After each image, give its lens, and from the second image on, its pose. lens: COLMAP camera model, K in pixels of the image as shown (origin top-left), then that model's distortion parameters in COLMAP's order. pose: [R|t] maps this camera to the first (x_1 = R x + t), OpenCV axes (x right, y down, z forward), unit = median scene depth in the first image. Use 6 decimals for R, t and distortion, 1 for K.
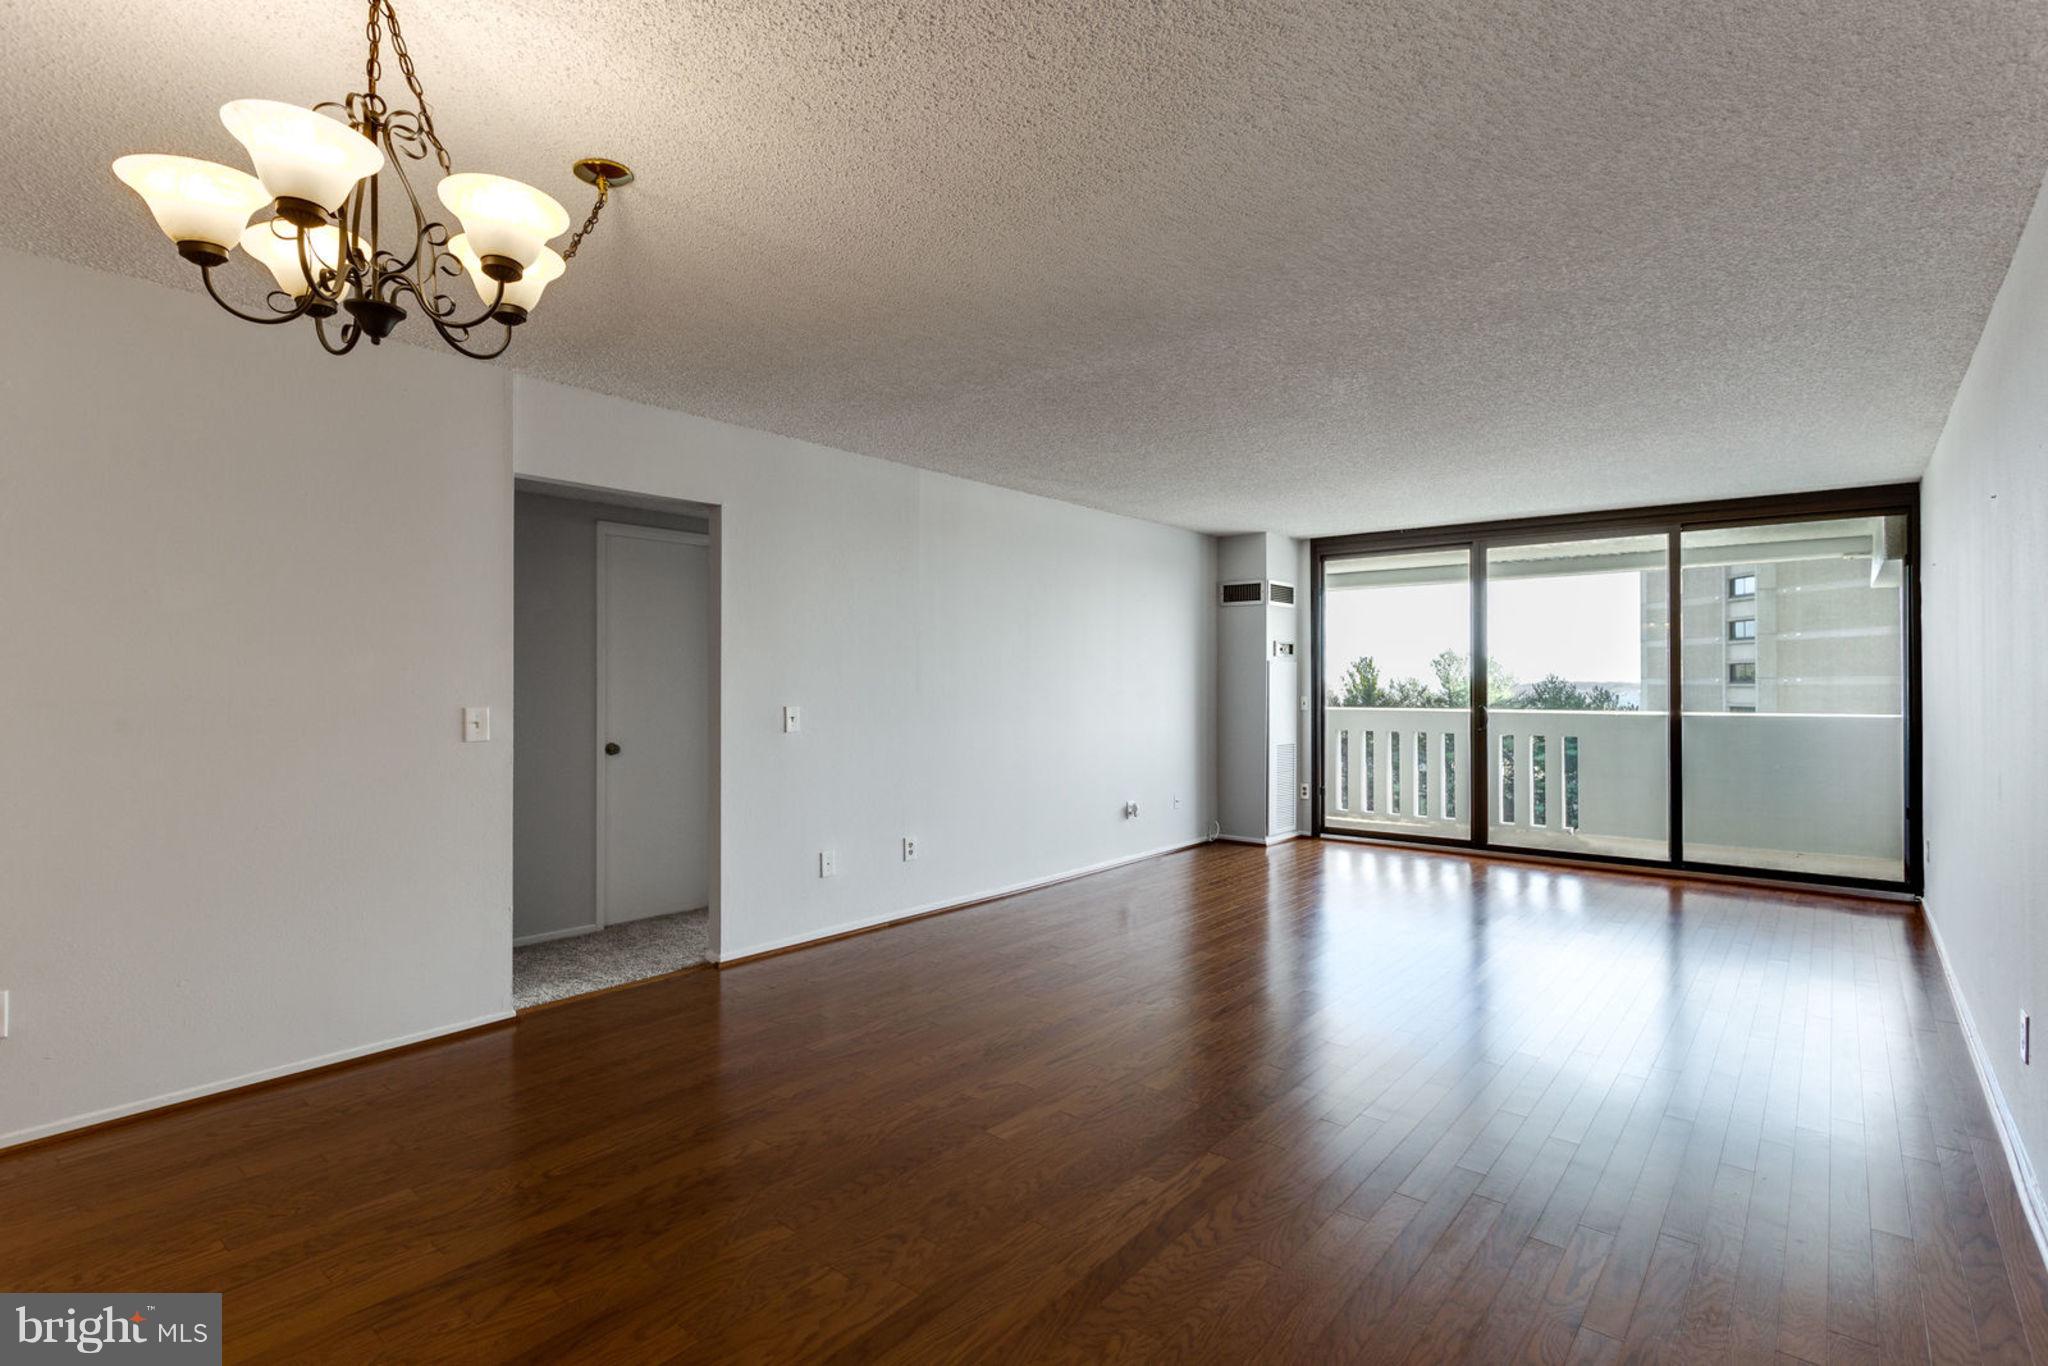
lens RADIAL K [[978.1, 0, 1022.0], [0, 978.1, 673.0], [0, 0, 1]] dist [0.012165, -0.007471]
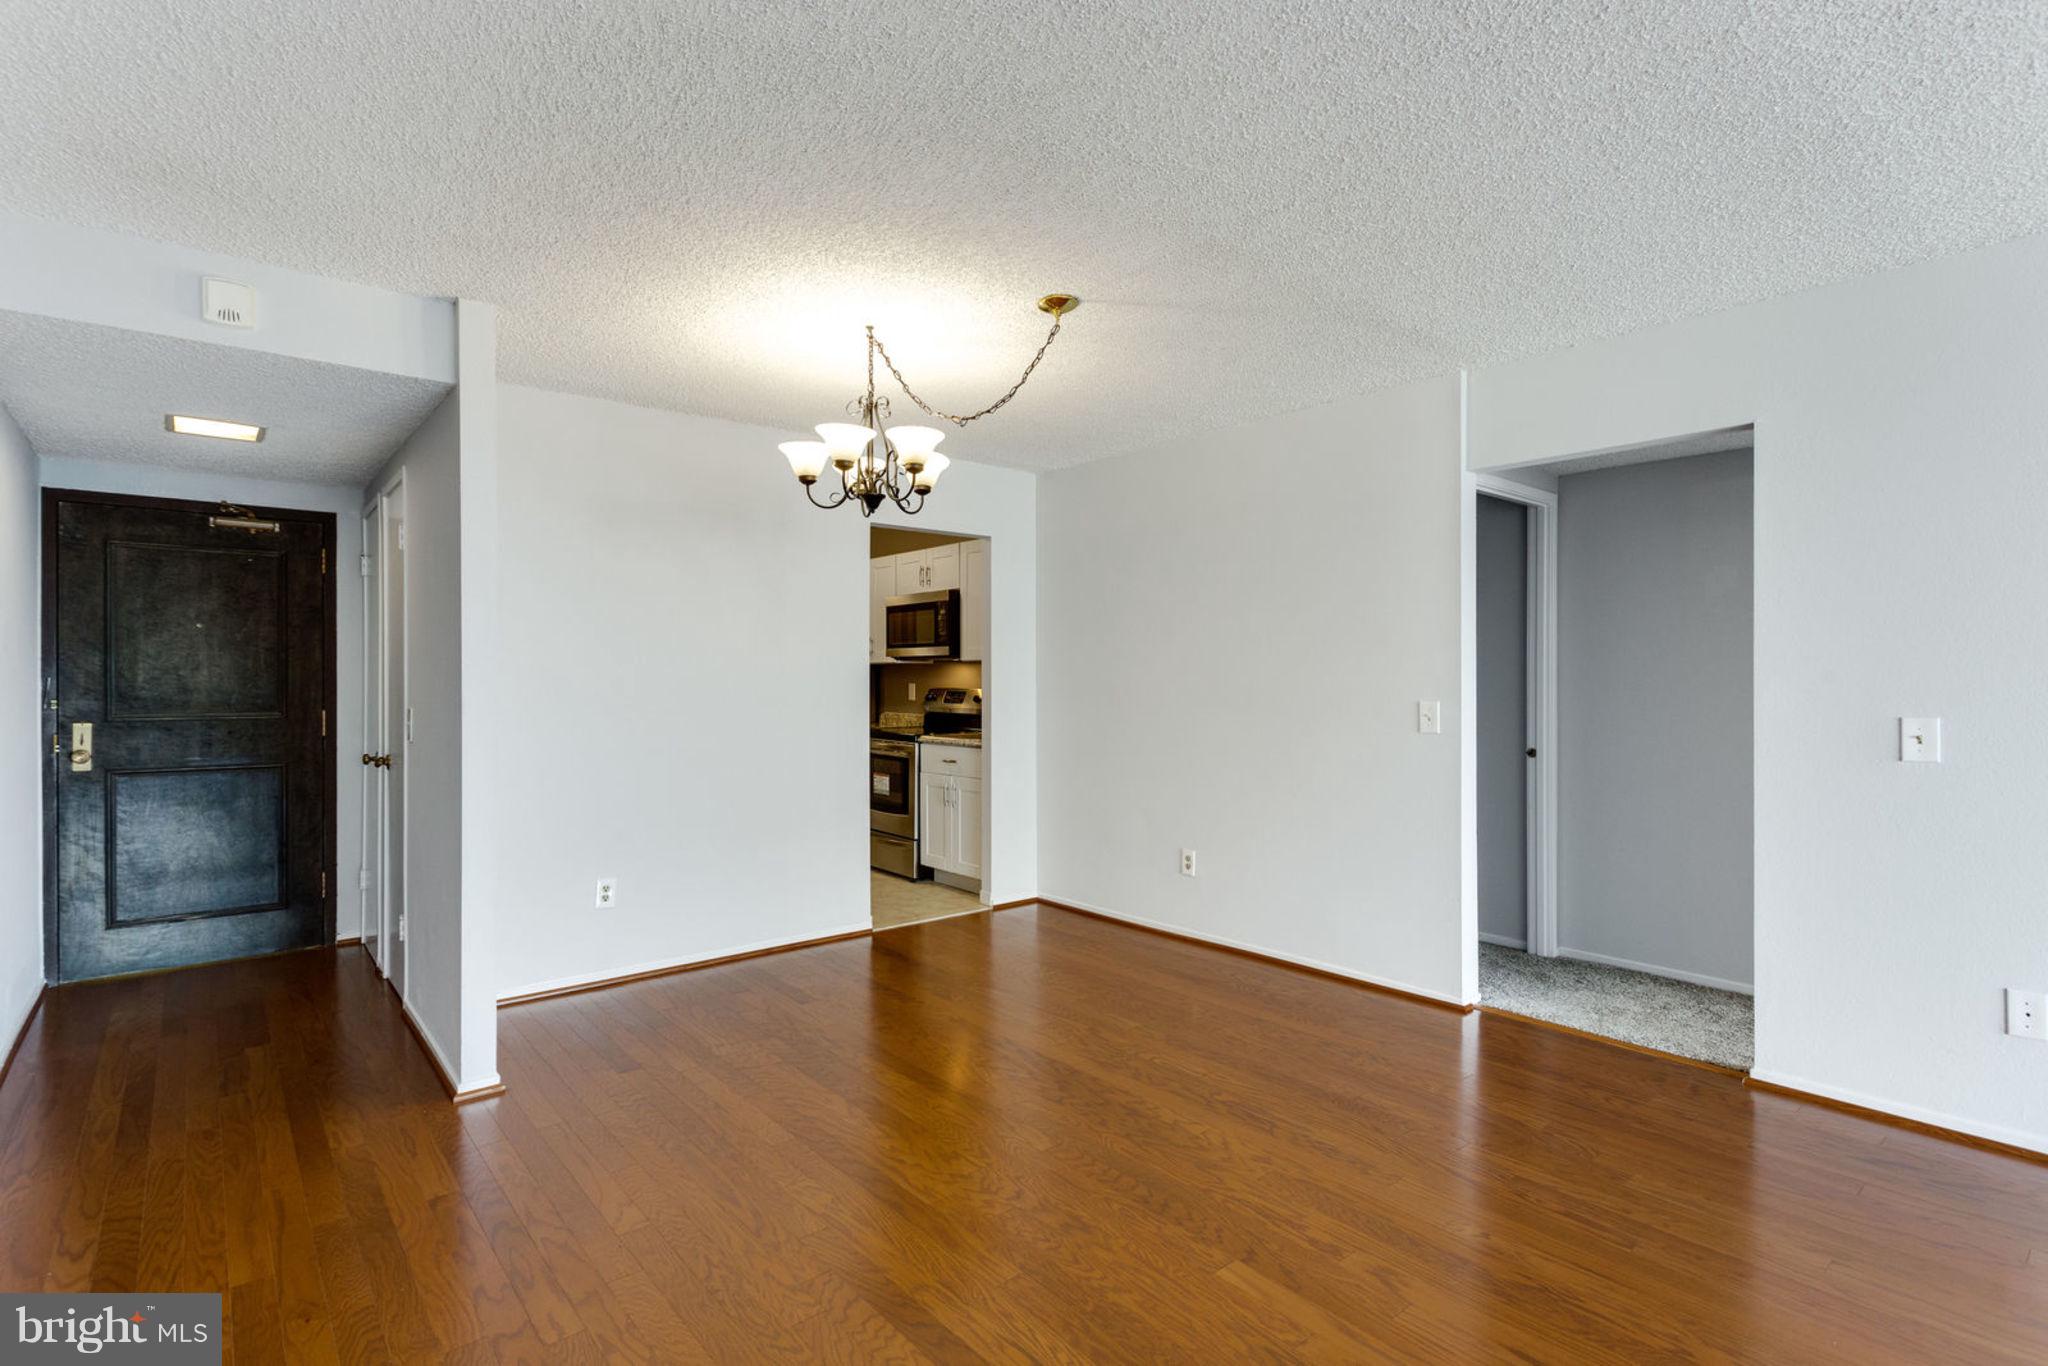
lens RADIAL K [[978.1, 0, 1021.2], [0, 978.1, 682.3], [0, 0, 1]] dist [0.012165, -0.007471]
pose [[-0.176924, 0.004565, -0.984214, 0.390786], [0.012831, 0.999915, 0.002331, 0.004021], [0.984141, -0.012216, -0.176967, 0.506184]]
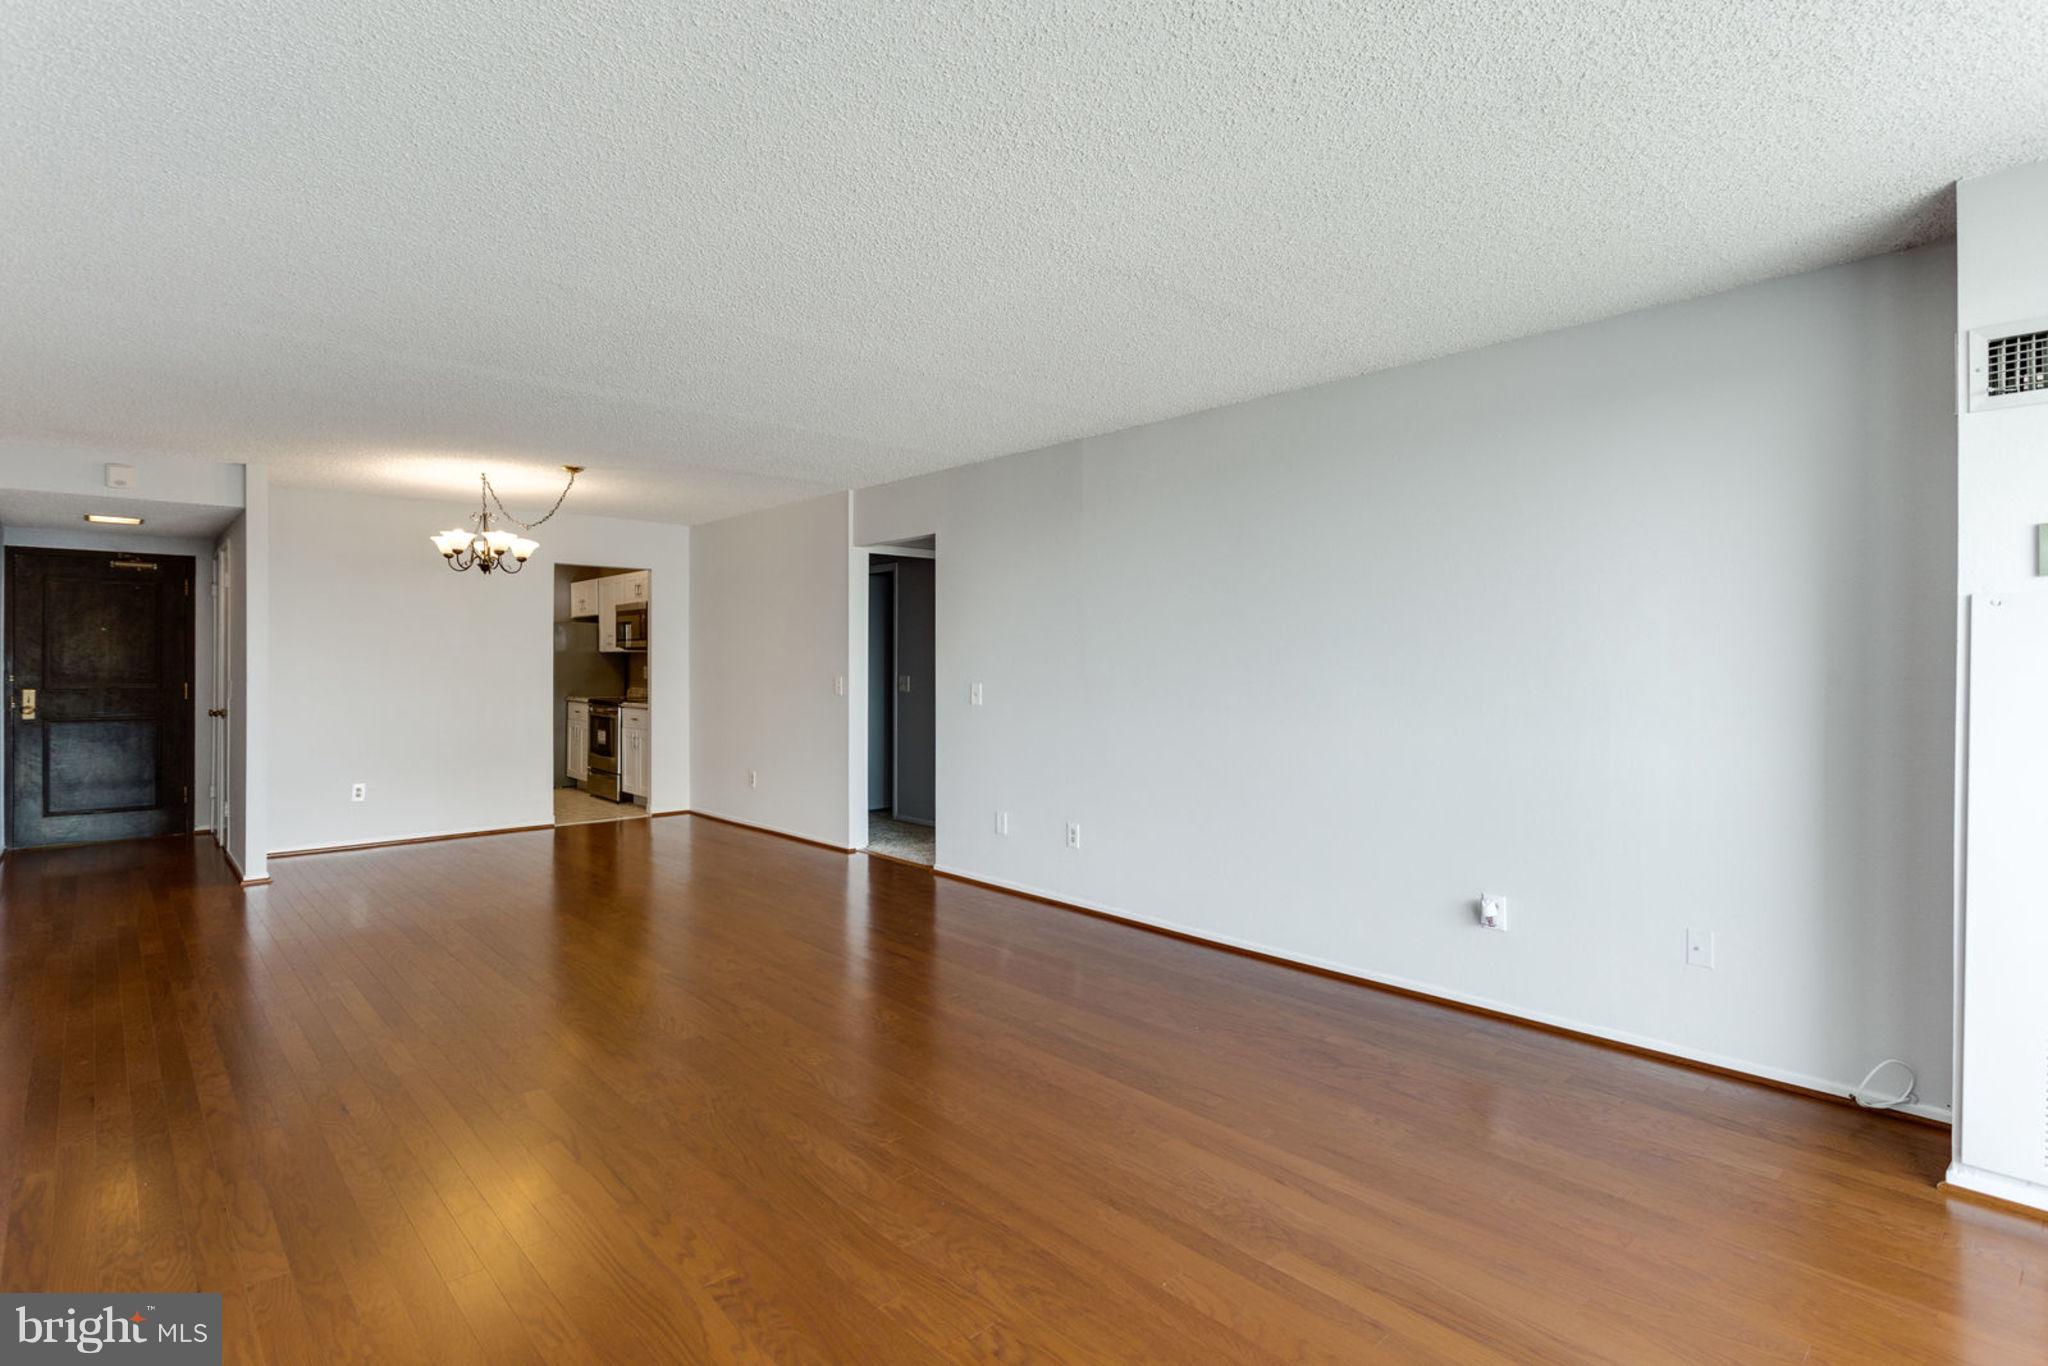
lens RADIAL K [[1005.6, 0, 1019.7], [0, 1005.6, 663.2], [0, 0, 1]] dist [0.009093, -0.004193]
pose [[-0.134764, 0.002556, -0.990874, 0.875405], [0.010768, 0.999941, 0.001115, 0.006930], [0.990819, -0.010520, -0.134784, 1.078323]]
